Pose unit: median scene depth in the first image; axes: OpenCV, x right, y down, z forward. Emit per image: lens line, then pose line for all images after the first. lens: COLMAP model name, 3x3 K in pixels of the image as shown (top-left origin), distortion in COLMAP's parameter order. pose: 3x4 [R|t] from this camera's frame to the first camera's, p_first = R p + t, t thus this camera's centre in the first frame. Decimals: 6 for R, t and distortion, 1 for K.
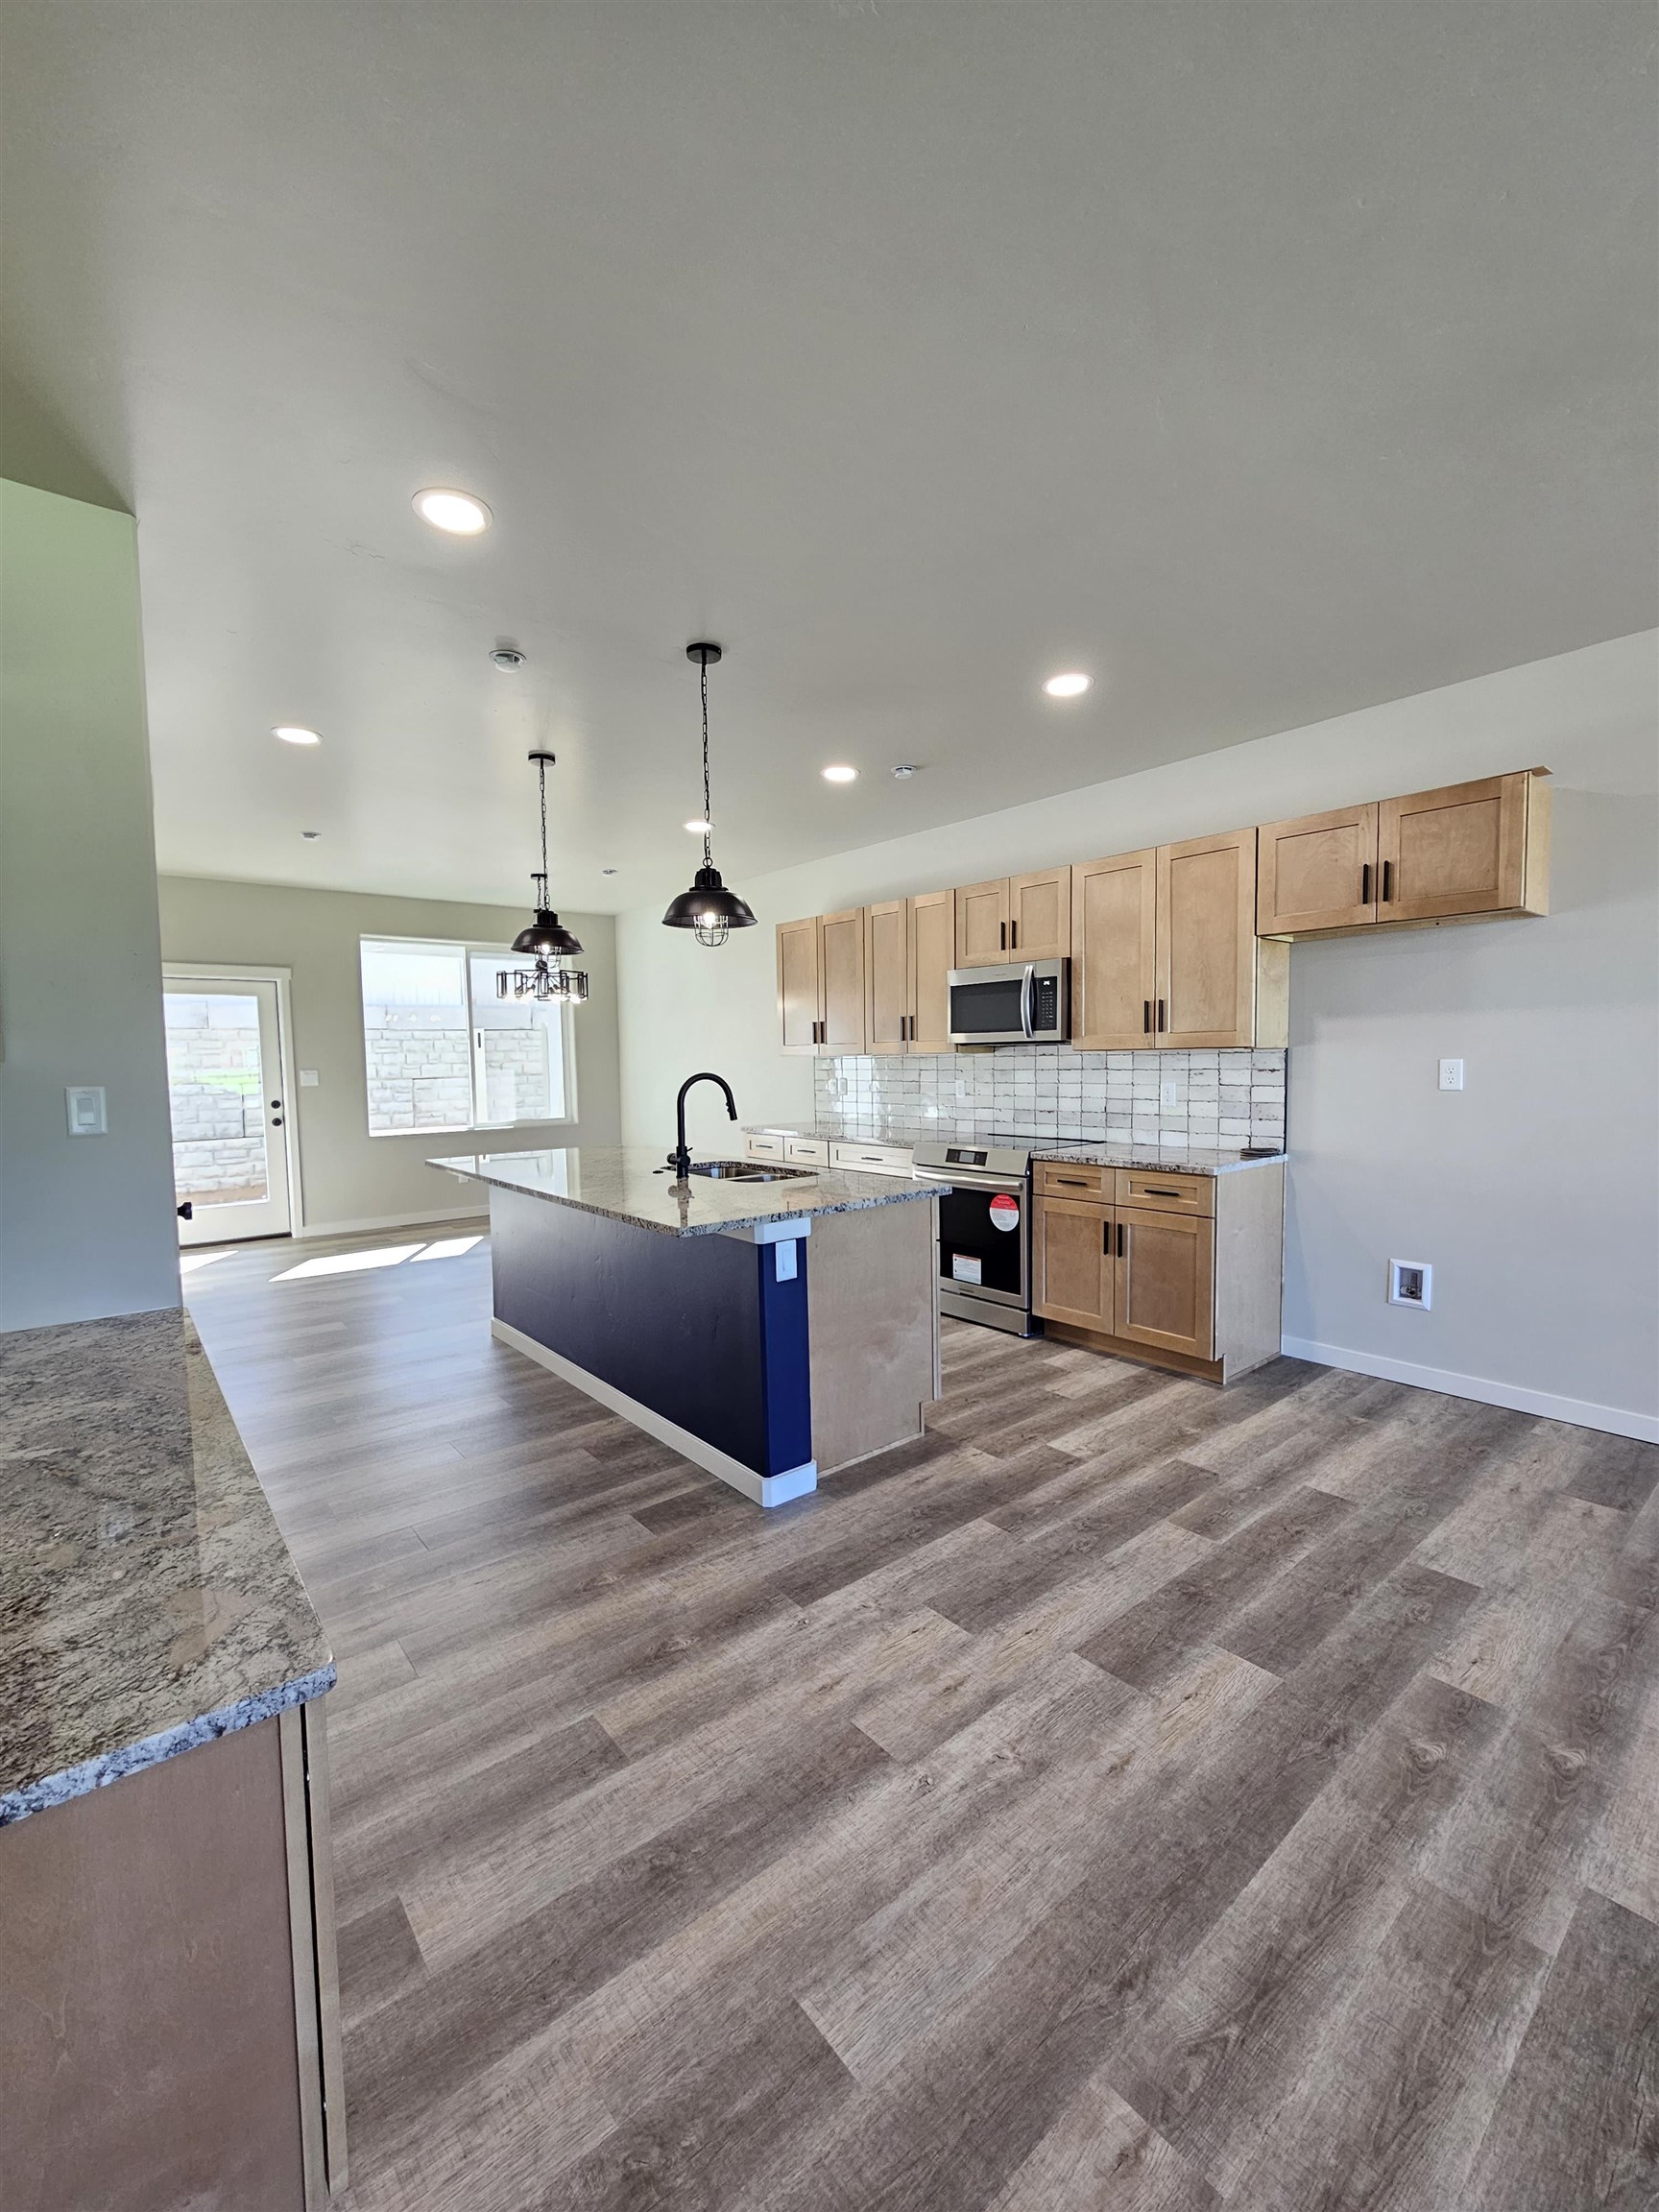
lens RADIAL K [[908.2, 0, 843.6], [0, 908.2, 1114.3], [0, 0, 1]] dist [-0.004849, 0.002011]
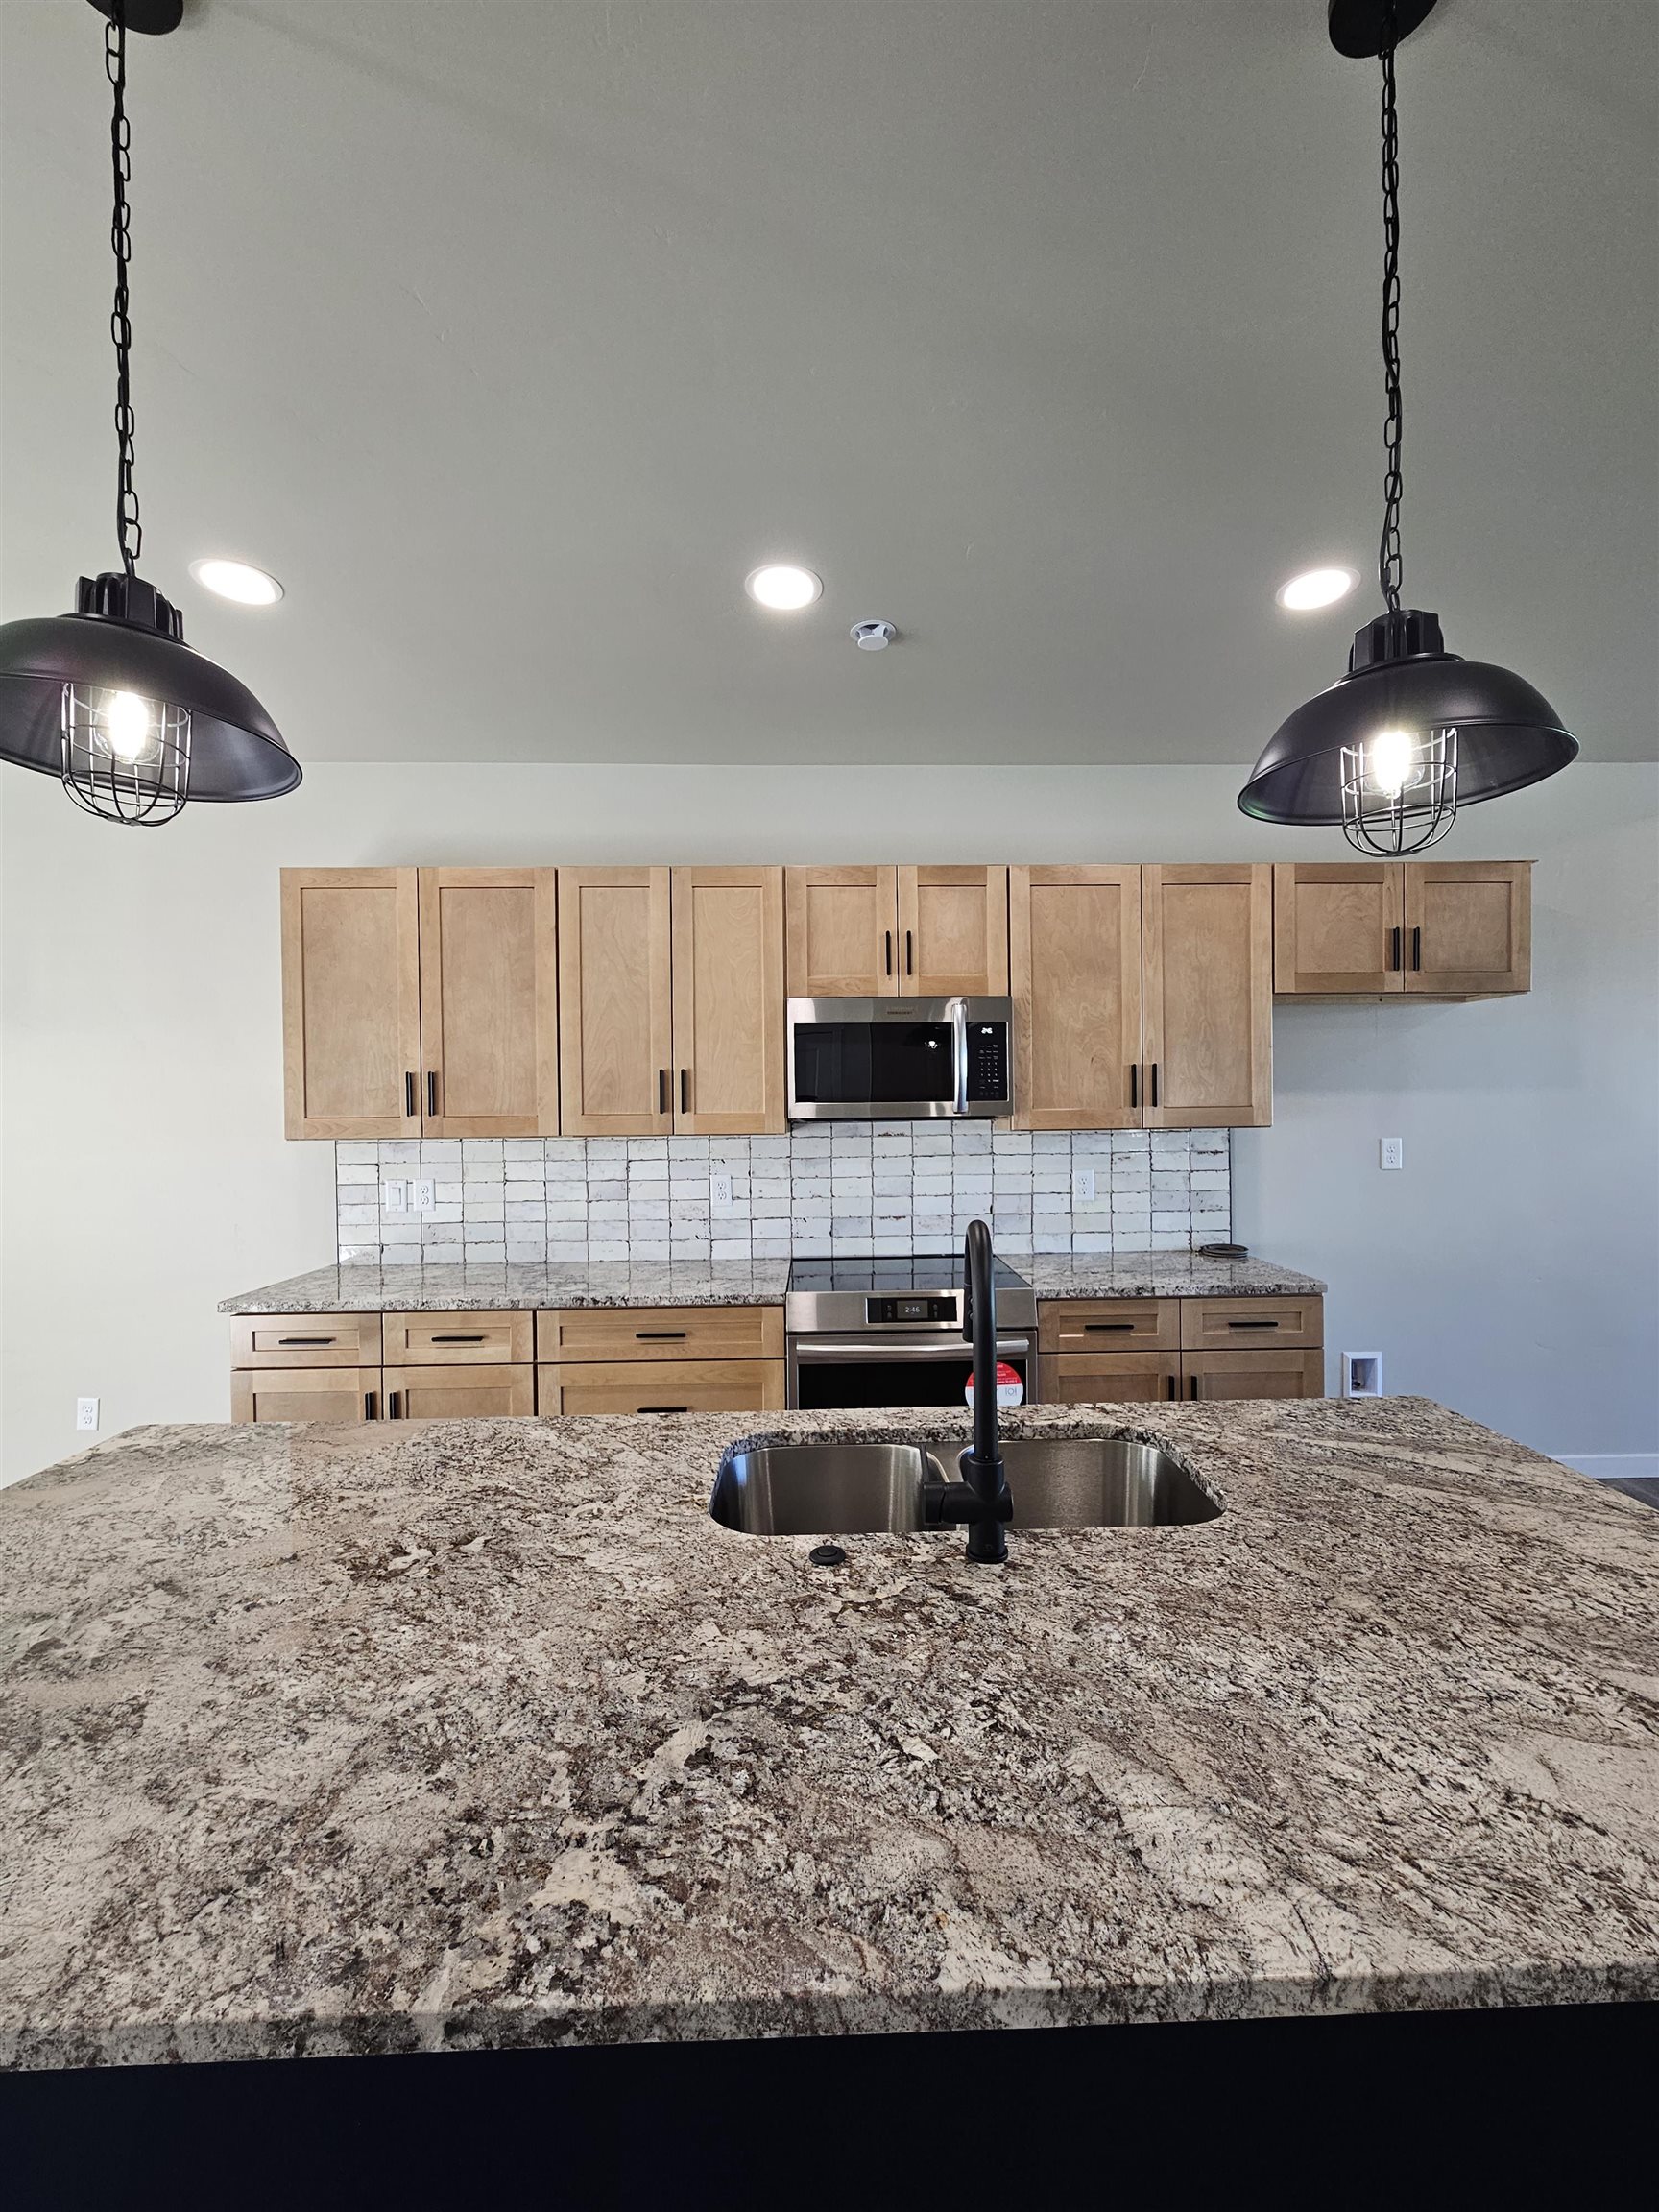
lens RADIAL K [[908.2, 0, 843.6], [0, 908.2, 1114.3], [0, 0, 1]] dist [-0.004849, 0.002011]
pose [[0.624329, -0.000378, 0.781161, -0.397126], [0.052950, 0.997720, -0.041836, -0.064934], [-0.779365, 0.067481, 0.622926, 0.718639]]
